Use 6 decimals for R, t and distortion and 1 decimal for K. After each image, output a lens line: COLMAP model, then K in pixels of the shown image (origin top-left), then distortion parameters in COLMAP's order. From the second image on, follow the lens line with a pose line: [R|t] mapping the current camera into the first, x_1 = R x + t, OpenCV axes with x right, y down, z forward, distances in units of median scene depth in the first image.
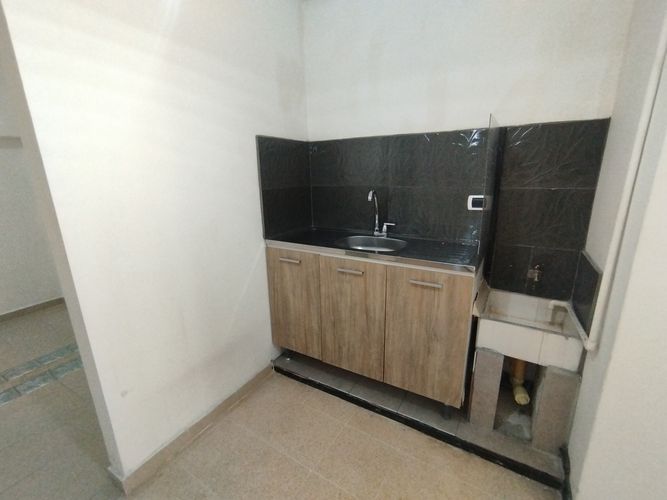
lens RADIAL K [[305.3, 0, 335.7], [0, 305.3, 250.1], [0, 0, 1]] dist [-0.031712, 0.024456]
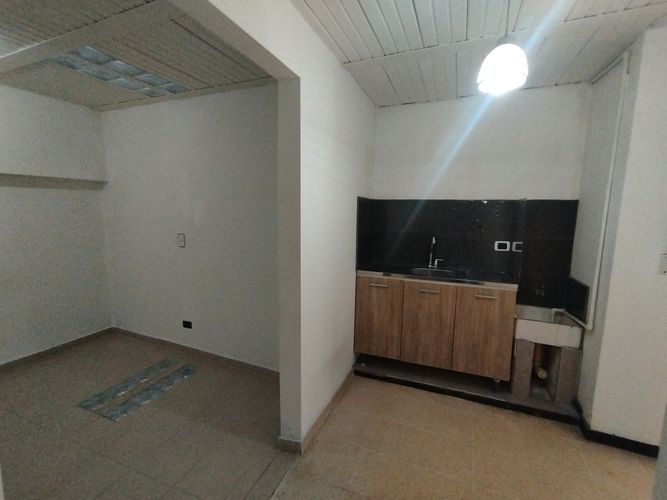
lens RADIAL K [[305.3, 0, 335.7], [0, 305.3, 250.1], [0, 0, 1]] dist [-0.031712, 0.024456]
pose [[0.988882, 0.013552, 0.148081, -0.615871], [0.005651, 0.991695, -0.128490, 0.059507], [-0.148593, 0.127898, 0.980593, -0.394502]]
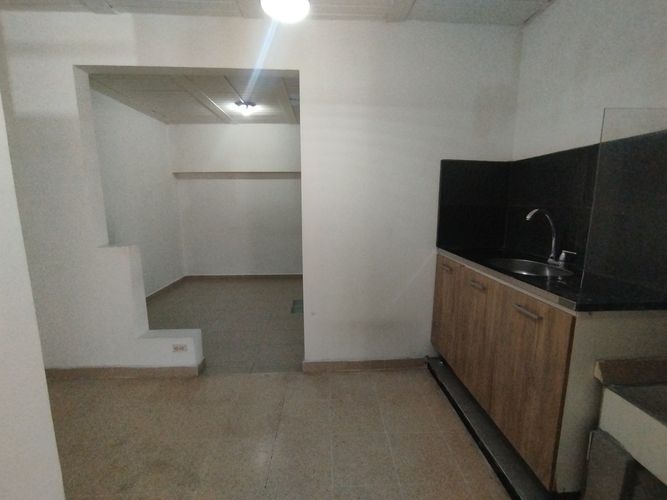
lens RADIAL K [[305.3, 0, 335.7], [0, 305.3, 250.1], [0, 0, 1]] dist [-0.031712, 0.024456]
pose [[0.556328, 0.155053, -0.816368, 0.584817], [-0.226153, 0.973605, 0.030801, 0.031486], [0.799596, 0.167489, 0.576710, 0.031014]]
